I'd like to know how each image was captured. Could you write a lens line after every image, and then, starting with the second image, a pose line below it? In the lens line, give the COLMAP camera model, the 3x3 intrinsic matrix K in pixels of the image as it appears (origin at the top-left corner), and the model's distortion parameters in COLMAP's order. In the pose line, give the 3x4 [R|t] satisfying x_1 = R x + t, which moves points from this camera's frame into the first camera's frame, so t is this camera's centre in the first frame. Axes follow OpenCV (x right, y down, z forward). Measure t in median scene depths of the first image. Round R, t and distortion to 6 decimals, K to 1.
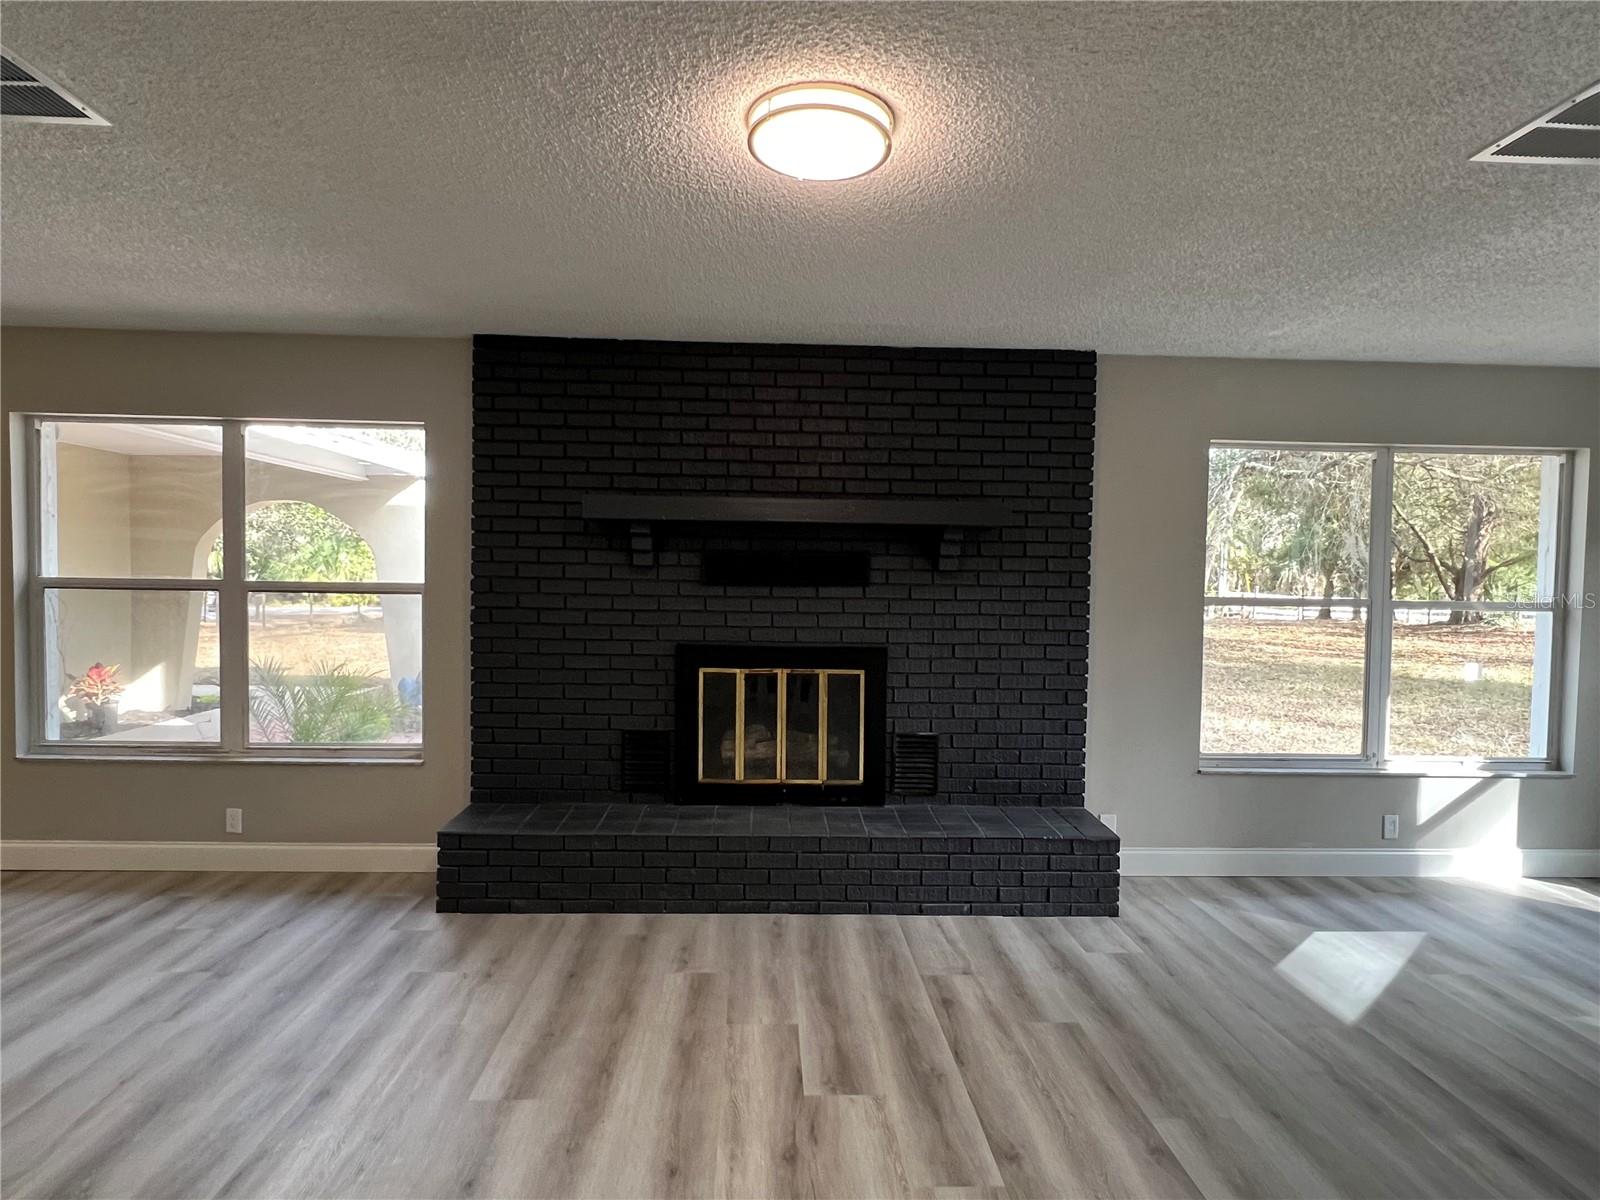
lens RADIAL K [[894.3, 0, 793.2], [0, 894.3, 608.0], [0, 0, 1]] dist [-0.005544, -0.000159]
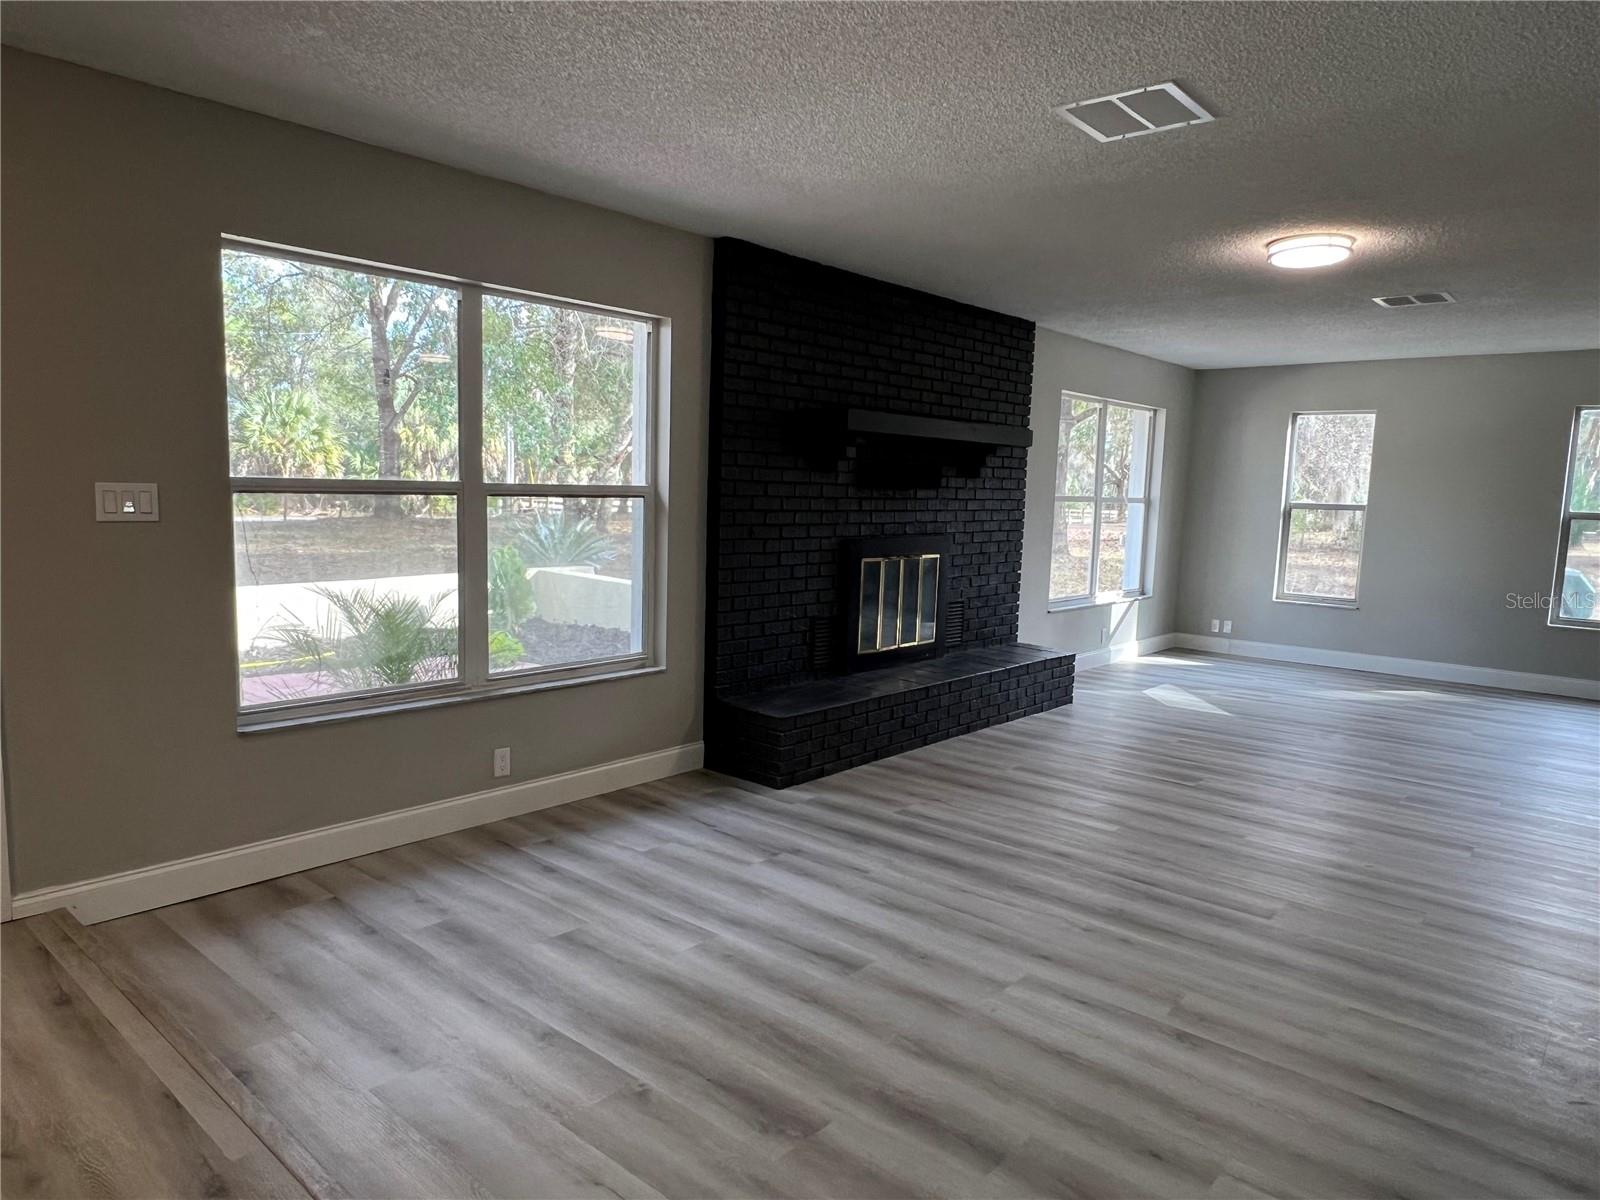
lens RADIAL K [[1027.7, 0, 799.6], [0, 1027.7, 622.0], [0, 0, 1]] dist [0.002546, -0.002650]
pose [[0.688041, -0.094433, 0.719501, -1.146744], [0.007501, 0.992369, 0.123073, -0.018335], [-0.725633, -0.079282, 0.683500, 0.117911]]
